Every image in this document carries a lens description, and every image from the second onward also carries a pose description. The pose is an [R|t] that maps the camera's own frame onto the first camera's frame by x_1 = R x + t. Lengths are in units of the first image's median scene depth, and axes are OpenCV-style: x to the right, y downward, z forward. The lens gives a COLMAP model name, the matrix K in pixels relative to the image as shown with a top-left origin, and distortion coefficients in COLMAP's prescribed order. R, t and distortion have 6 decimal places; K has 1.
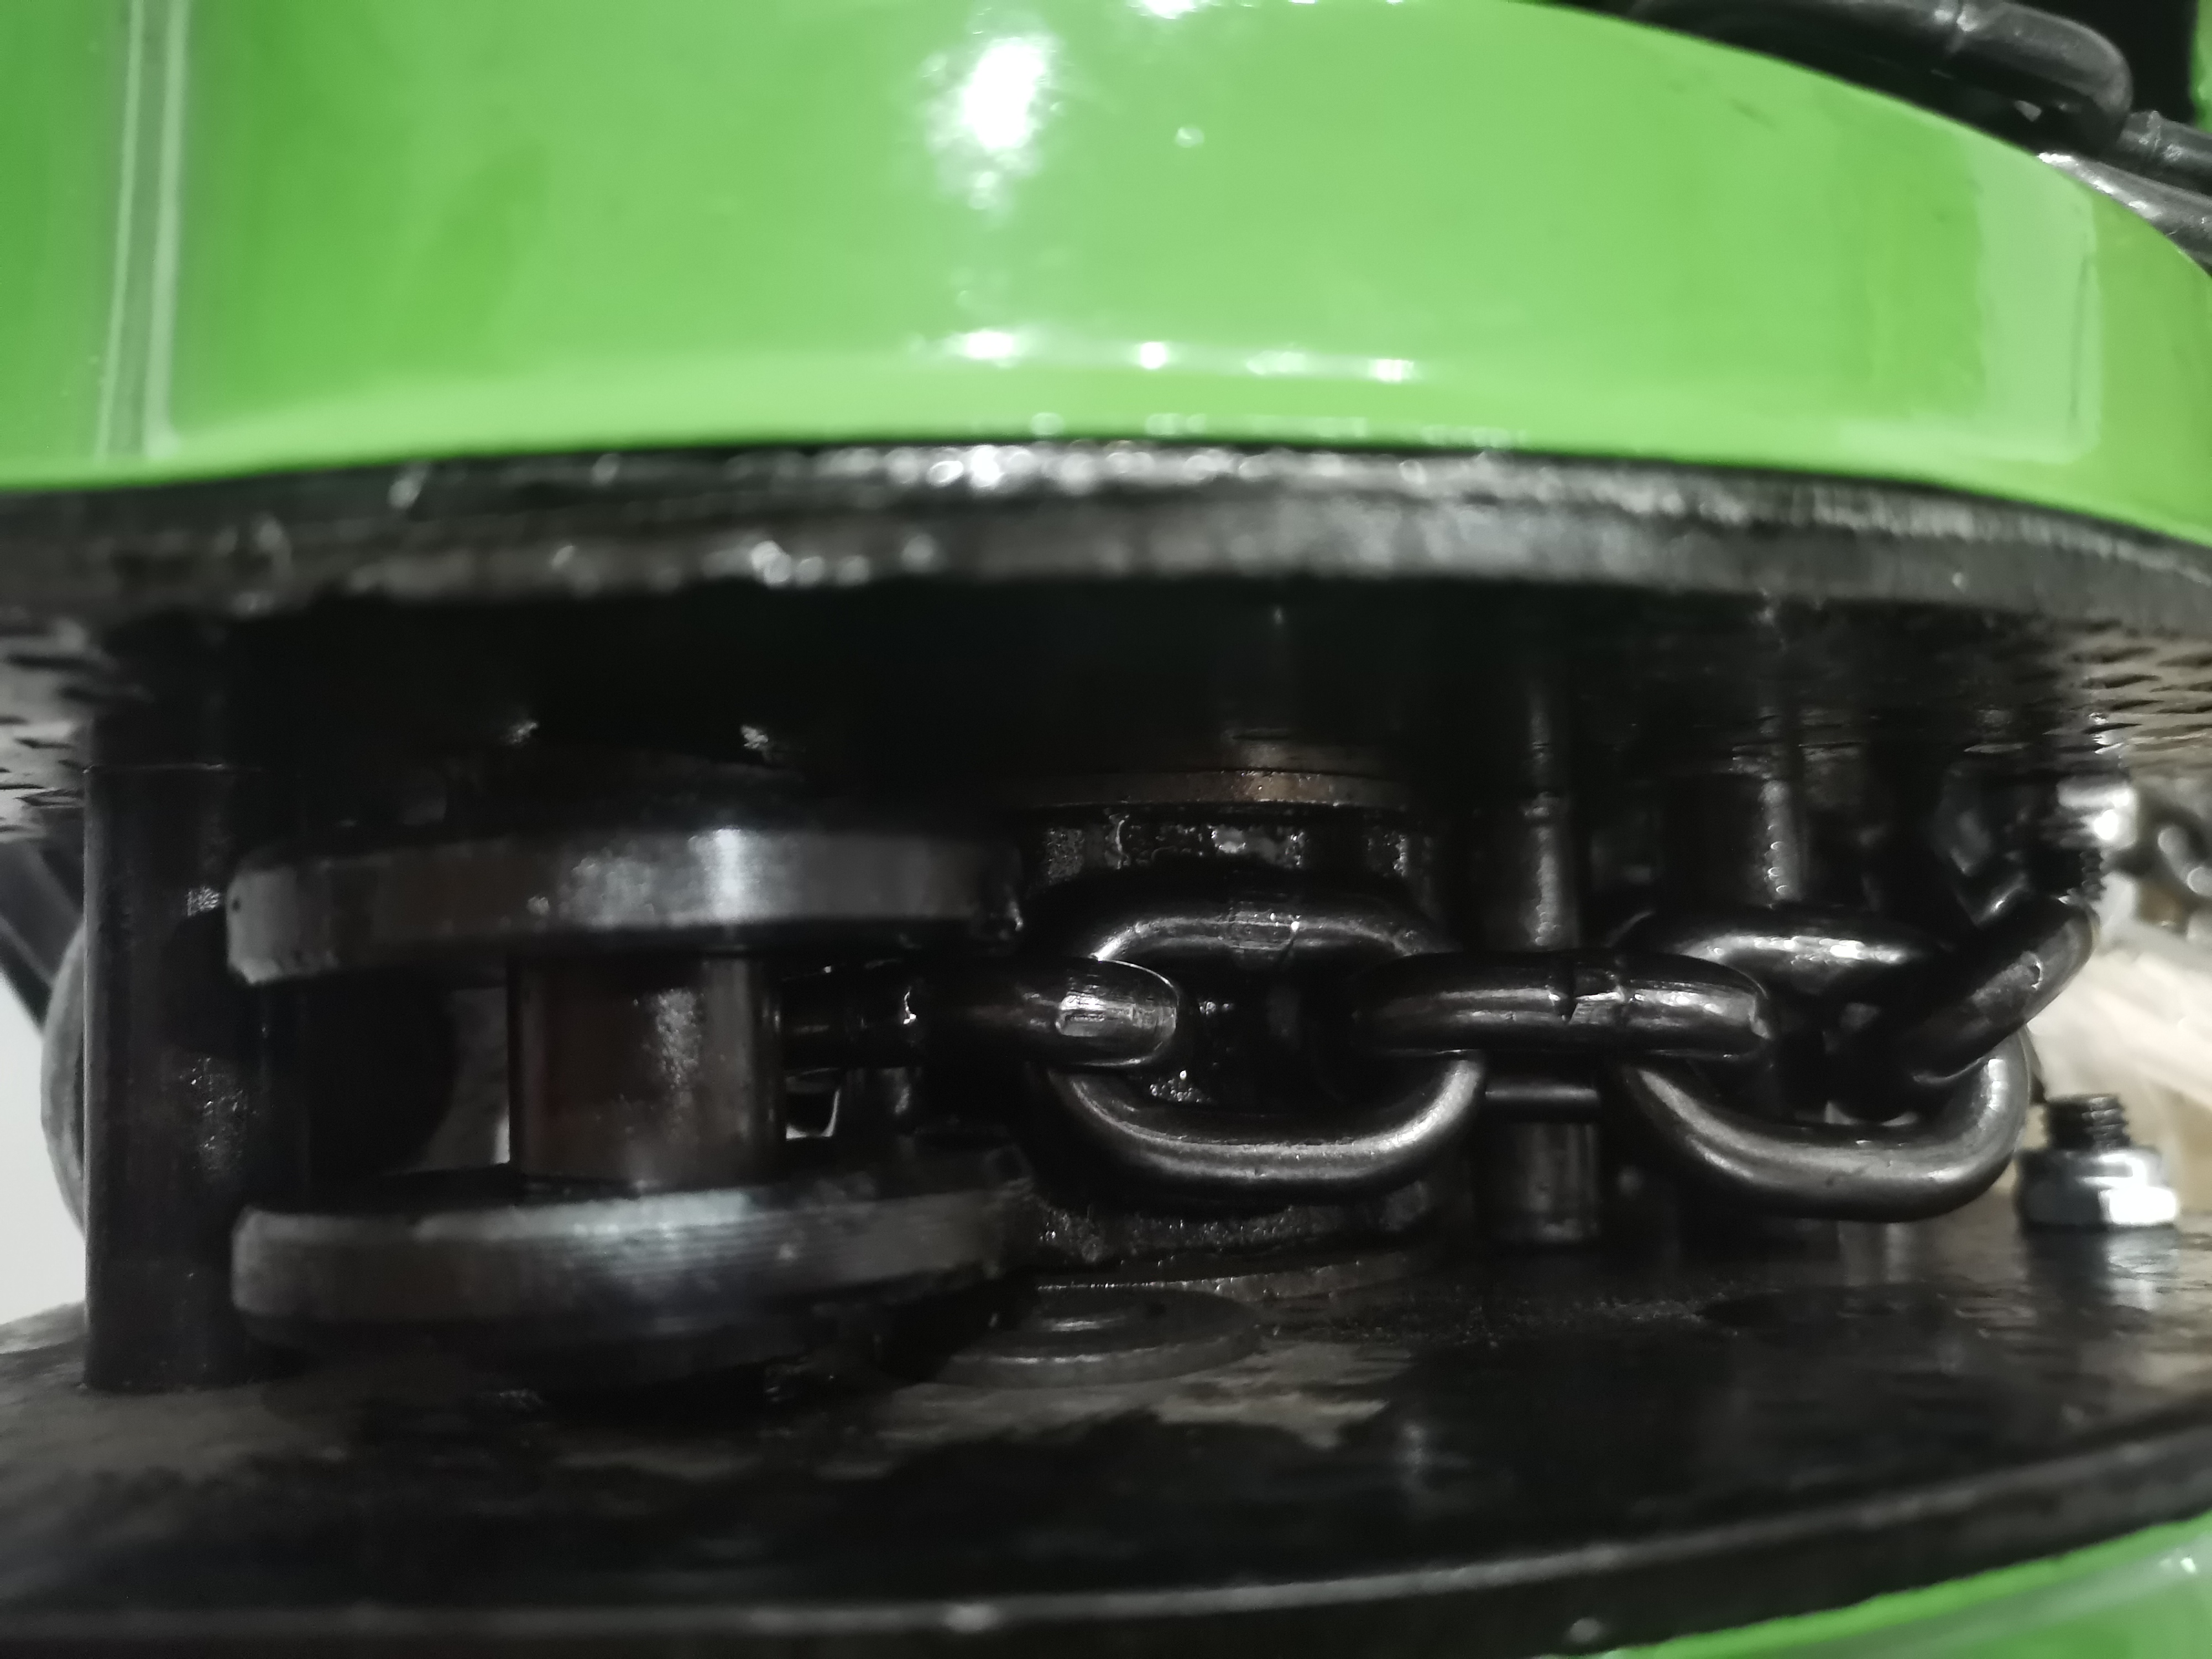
lens RADIAL K [[1716.8, 0, 1115.8], [0, 1716.8, 830.5], [0, 0, 1]] dist [-0.014110, -0.009923]
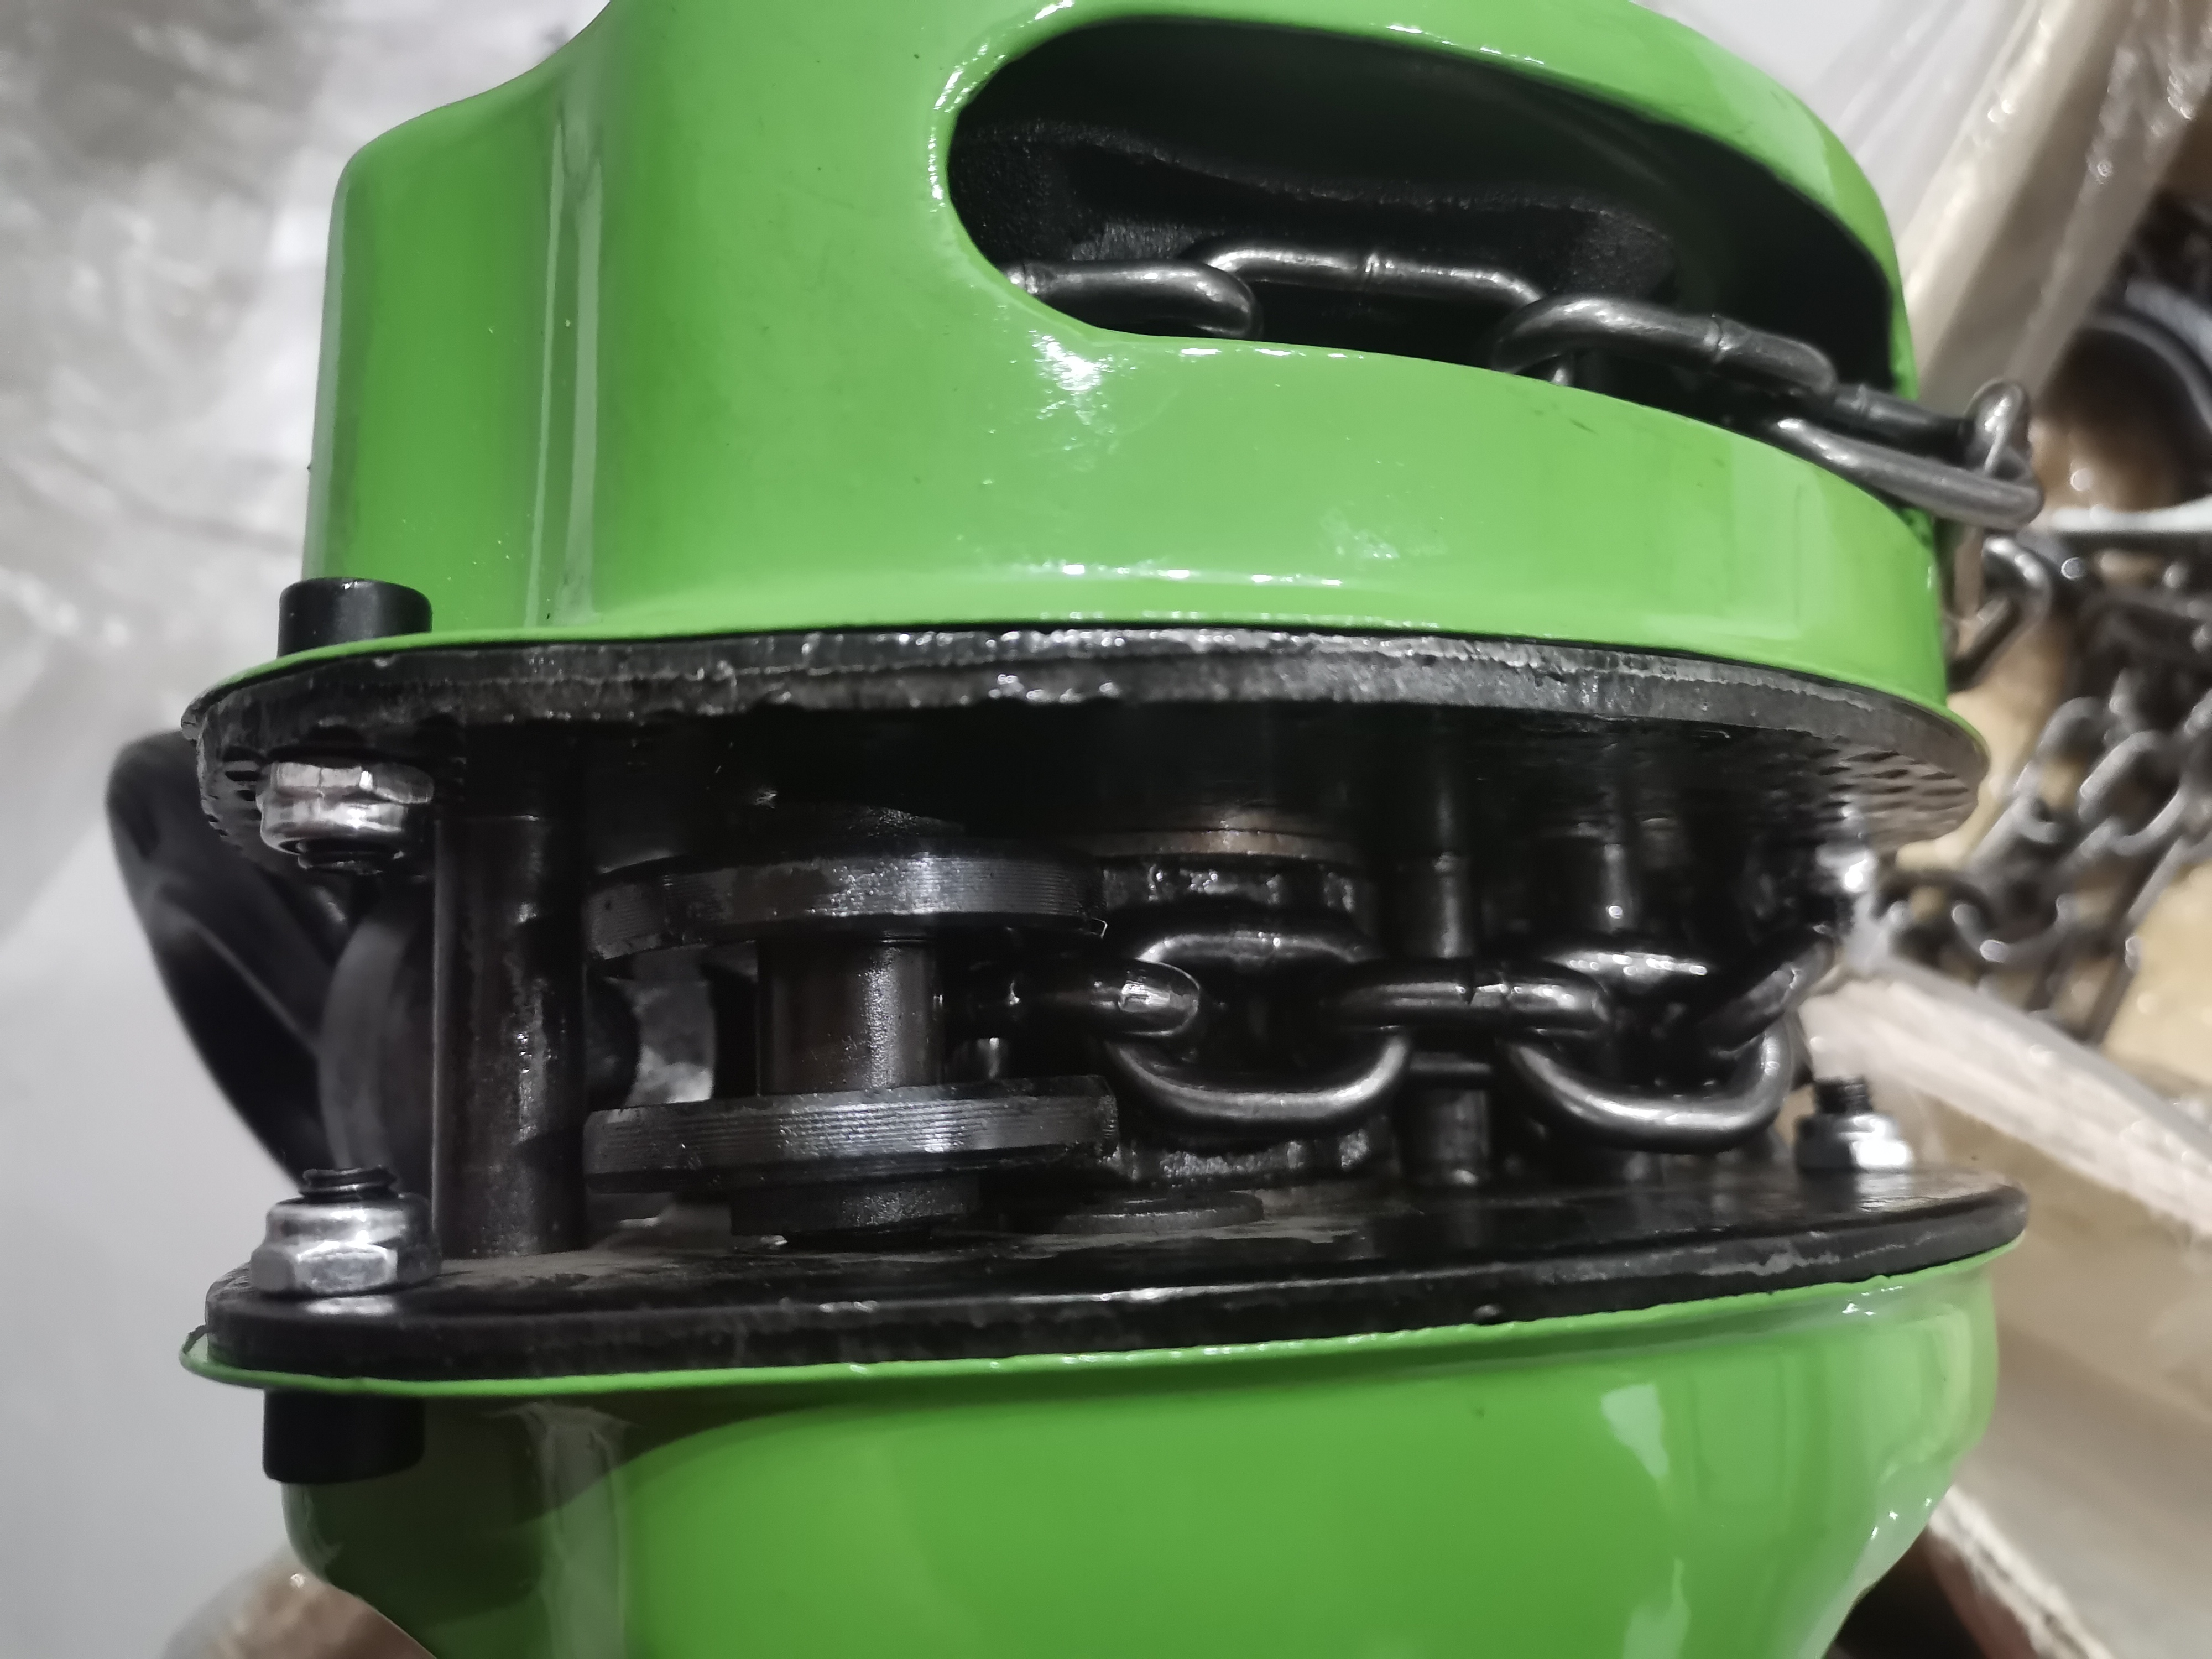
lens RADIAL K [[1716.8, 0, 1115.8], [0, 1716.8, 830.5], [0, 0, 1]] dist [-0.014110, -0.009923]
pose [[0.997953, 0.008208, 0.063422, -0.118278], [-0.004708, 0.998468, -0.055137, 0.043373], [-0.063777, 0.054726, 0.996463, -0.397632]]
